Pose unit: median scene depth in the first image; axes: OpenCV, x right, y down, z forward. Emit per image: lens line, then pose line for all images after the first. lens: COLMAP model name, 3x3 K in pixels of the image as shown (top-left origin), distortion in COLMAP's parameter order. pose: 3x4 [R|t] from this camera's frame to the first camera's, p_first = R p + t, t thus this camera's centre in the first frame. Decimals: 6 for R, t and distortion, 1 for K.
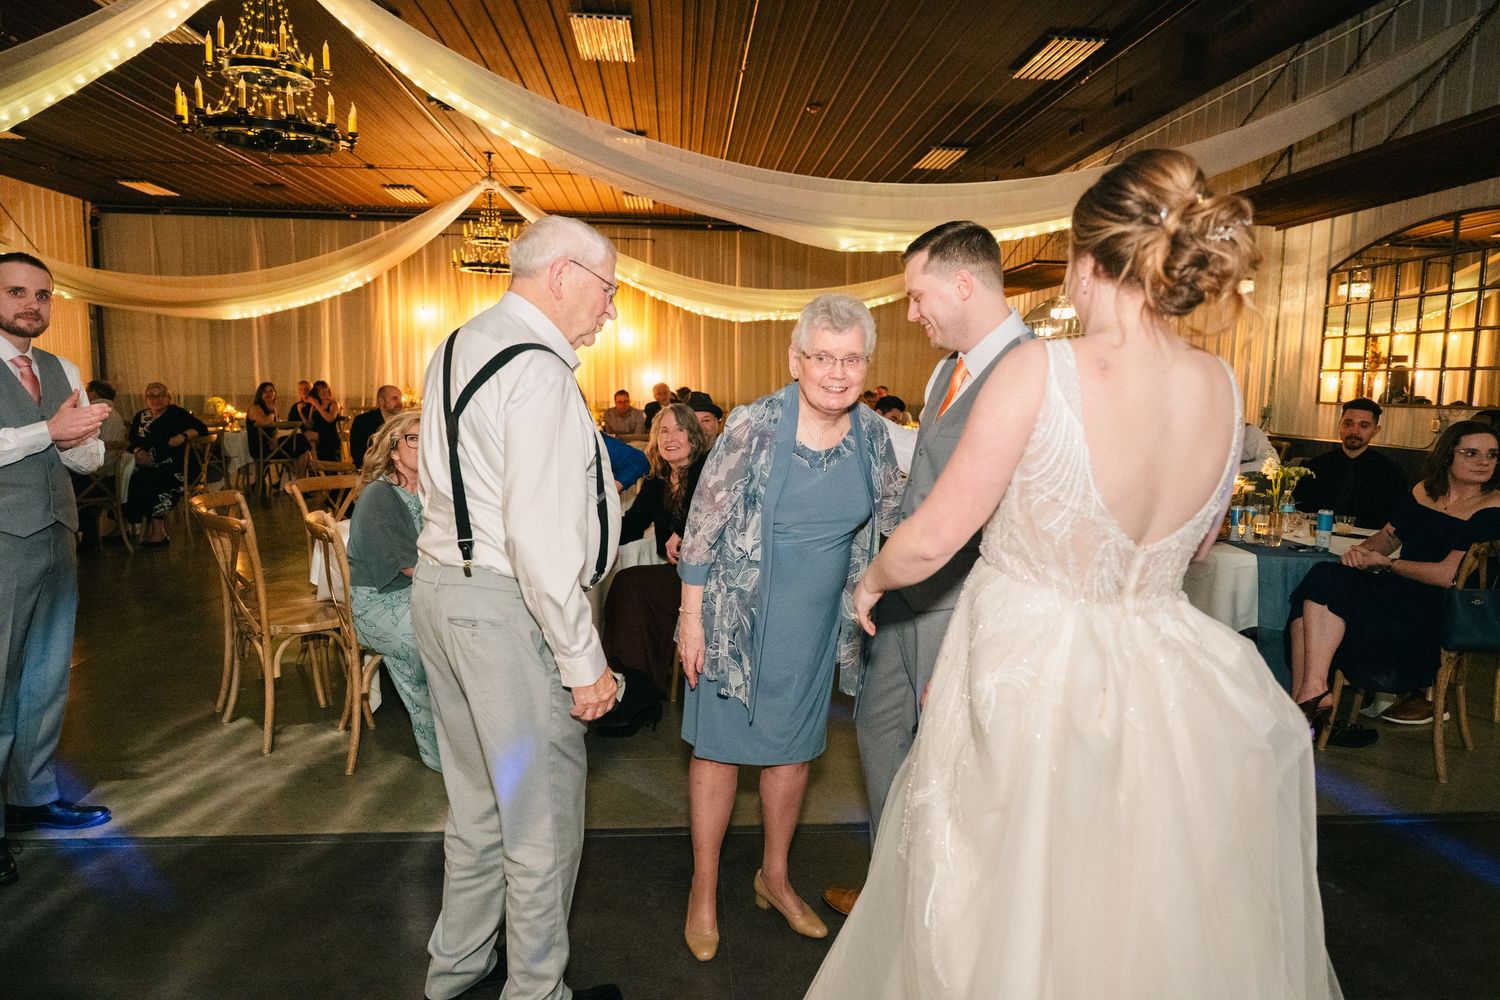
lens RADIAL K [[994.7, 0, 751.7], [0, 994.7, 496.5], [0, 0, 1]] dist [-0.000280, 0.005943]
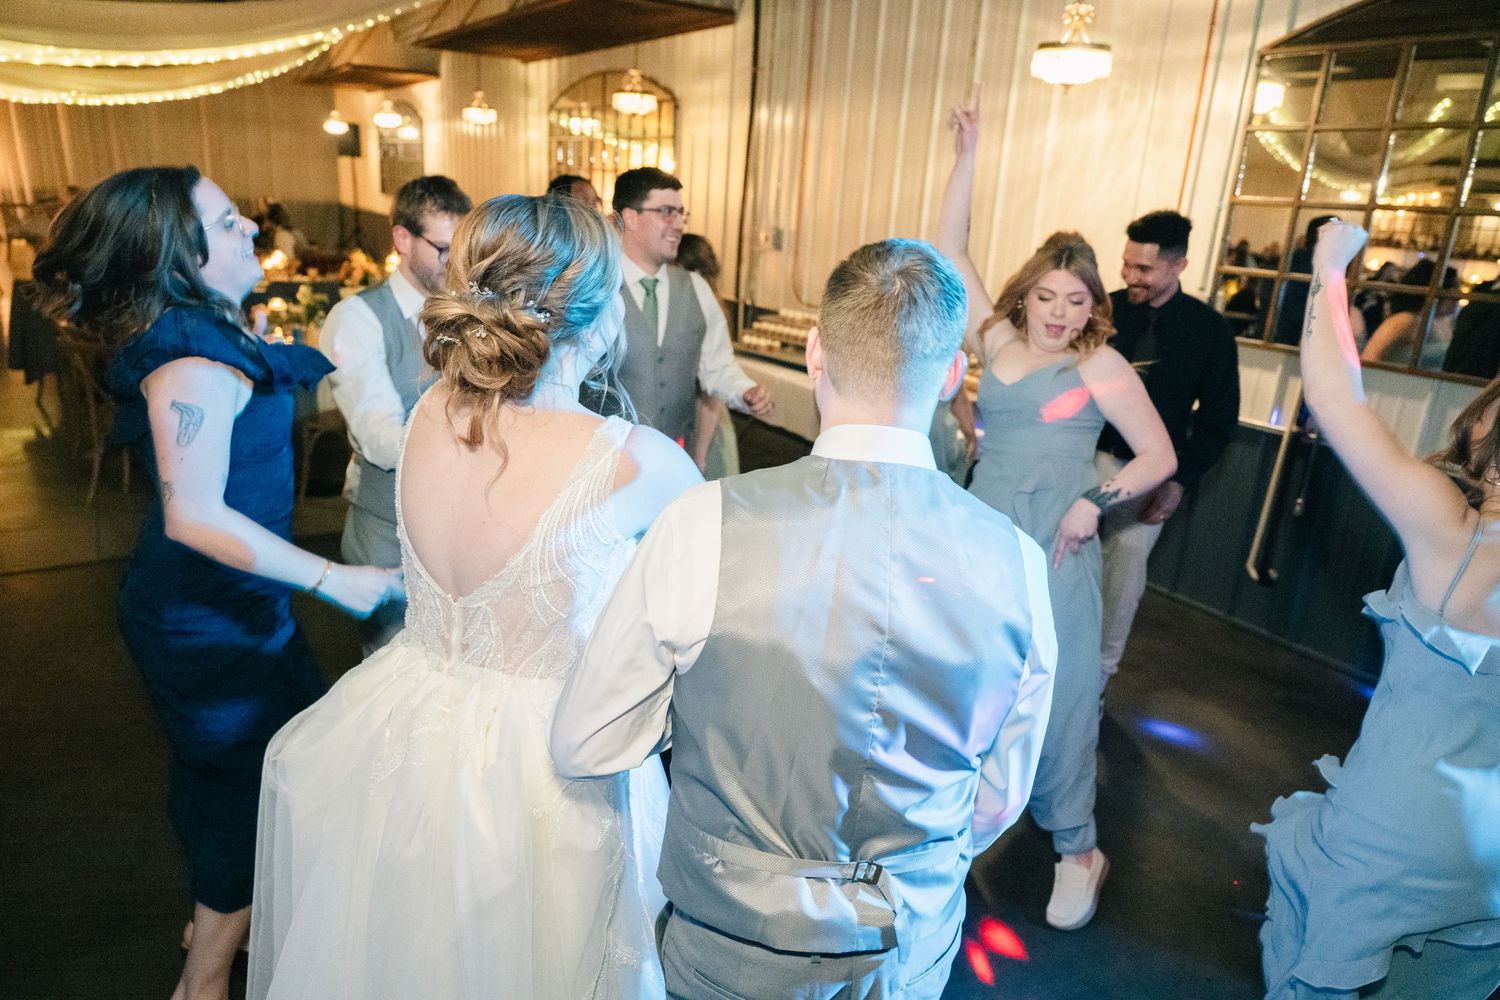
lens RADIAL K [[1004.7, 0, 743.9], [0, 1004.7, 500.7], [0, 0, 1]] dist [-0.001063, 0.004884]
pose [[0.891013, -0.099811, 0.442869, 0.191904], [0.006343, 0.978173, 0.207693, -0.015691], [-0.453933, -0.182249, 0.872199, -0.205189]]
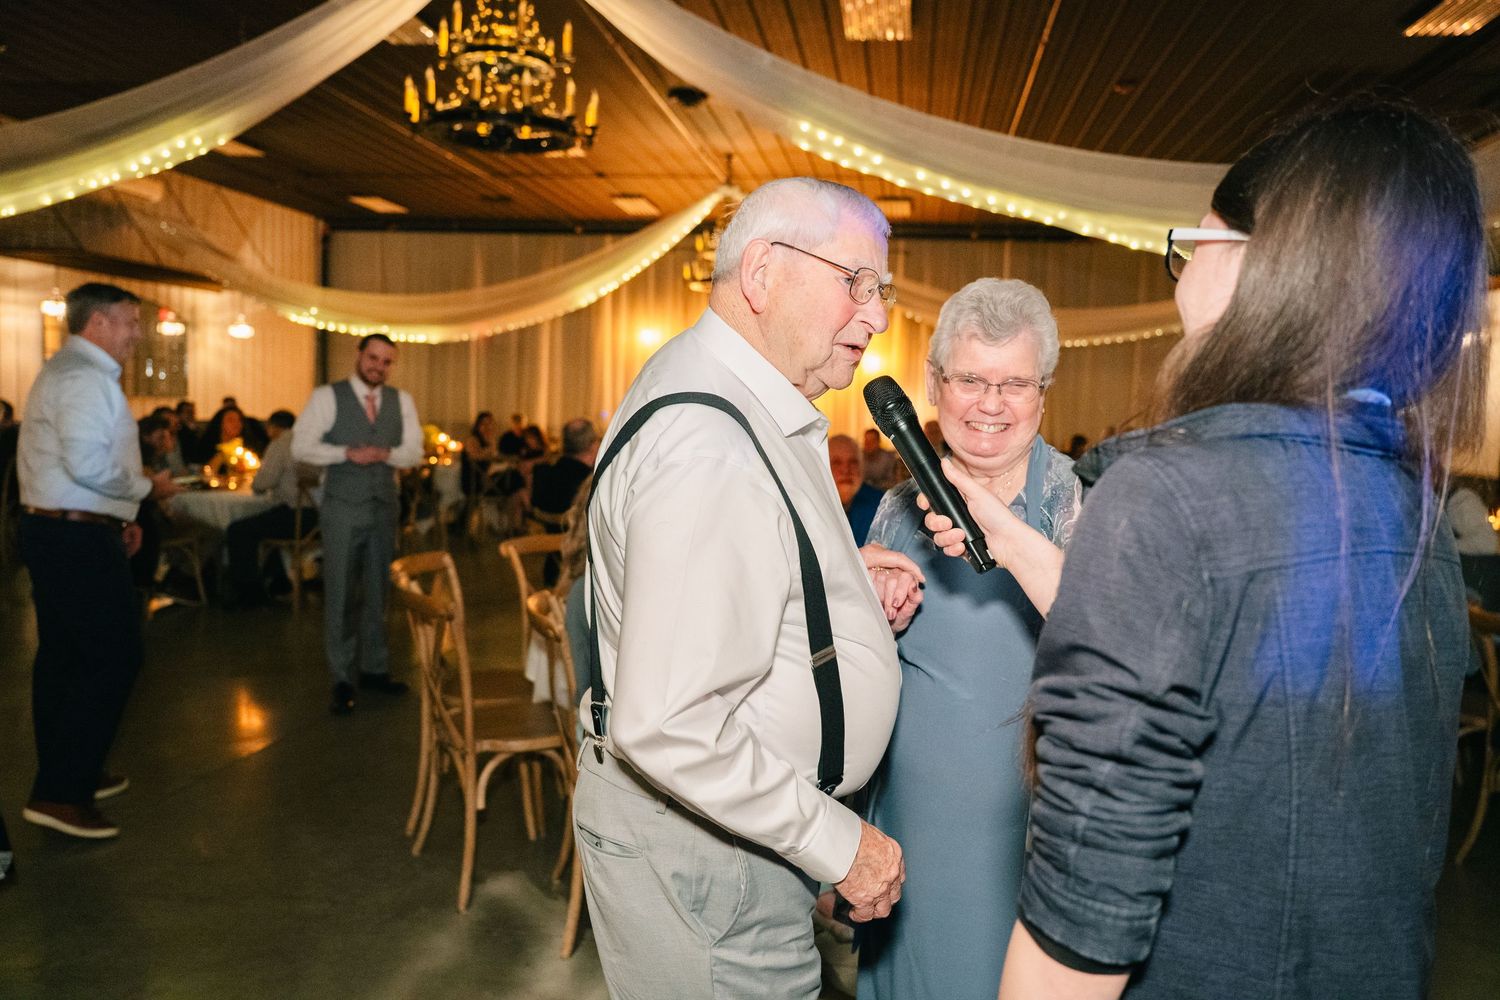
lens RADIAL K [[1122.0, 0, 759.0], [0, 1122.0, 493.9], [0, 0, 1]] dist [-0.002039, -0.000279]
pose [[0.978186, 0.033084, -0.205078, -0.036402], [-0.041883, 0.998372, -0.038713, -0.012624], [0.203463, 0.046458, 0.977980, 0.069623]]
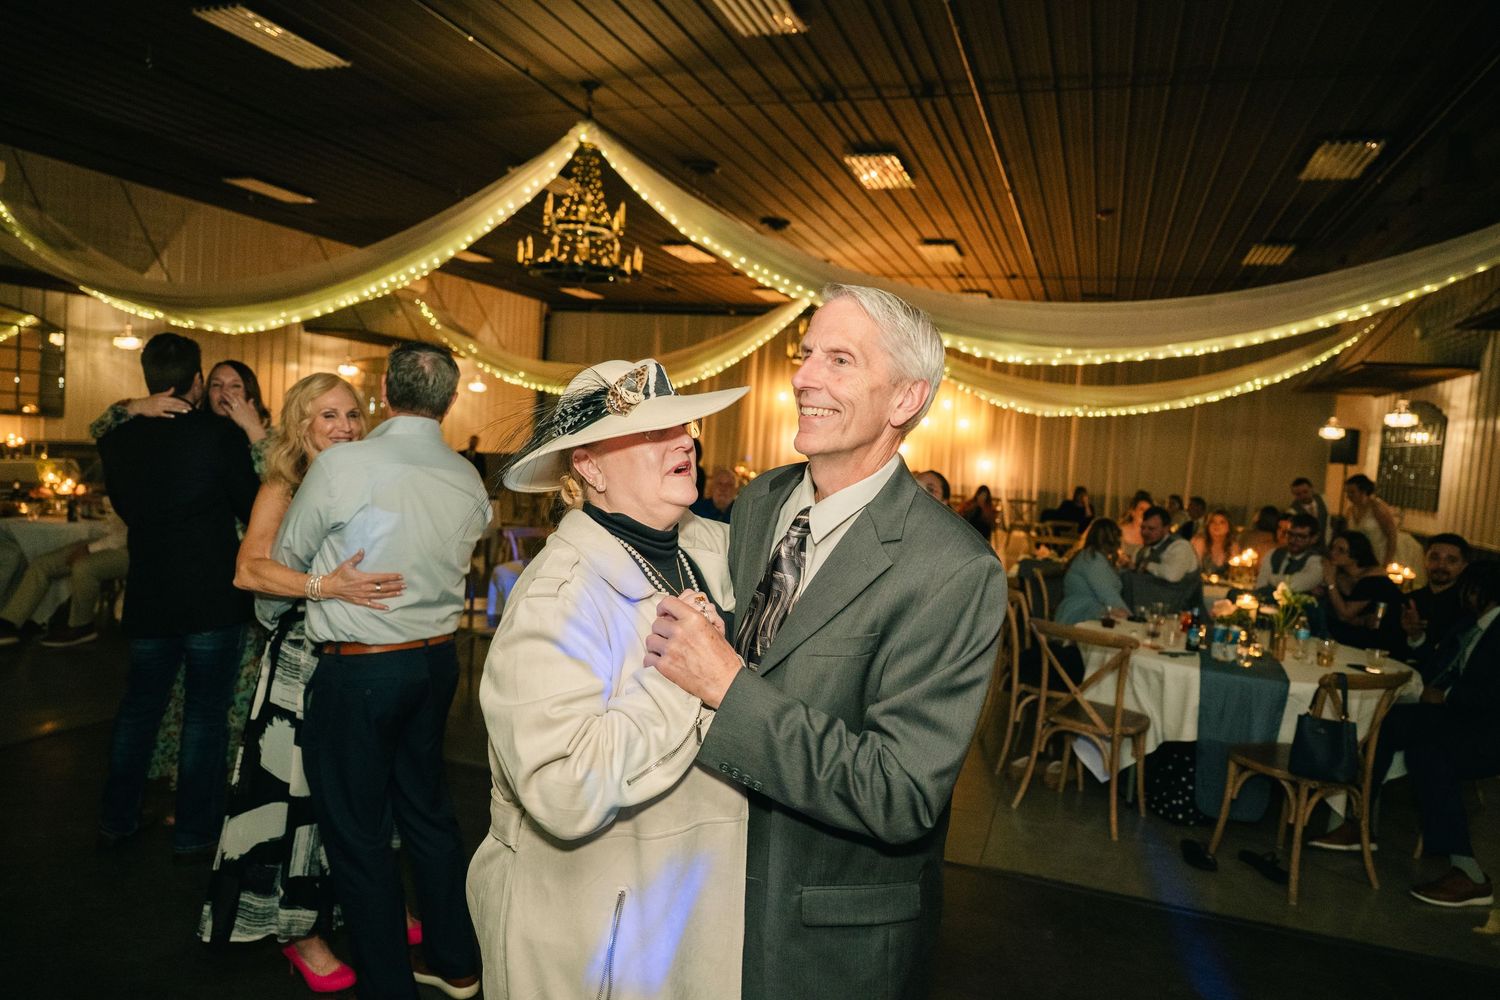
lens RADIAL K [[998.1, 0, 750.3], [0, 998.1, 506.4], [0, 0, 1]] dist [0.002097, 0.000712]
pose [[0.914173, 0.071498, -0.398968, 0.191378], [-0.098525, 0.993994, -0.047623, -0.006754], [0.393167, 0.082843, 0.915727, -0.076557]]
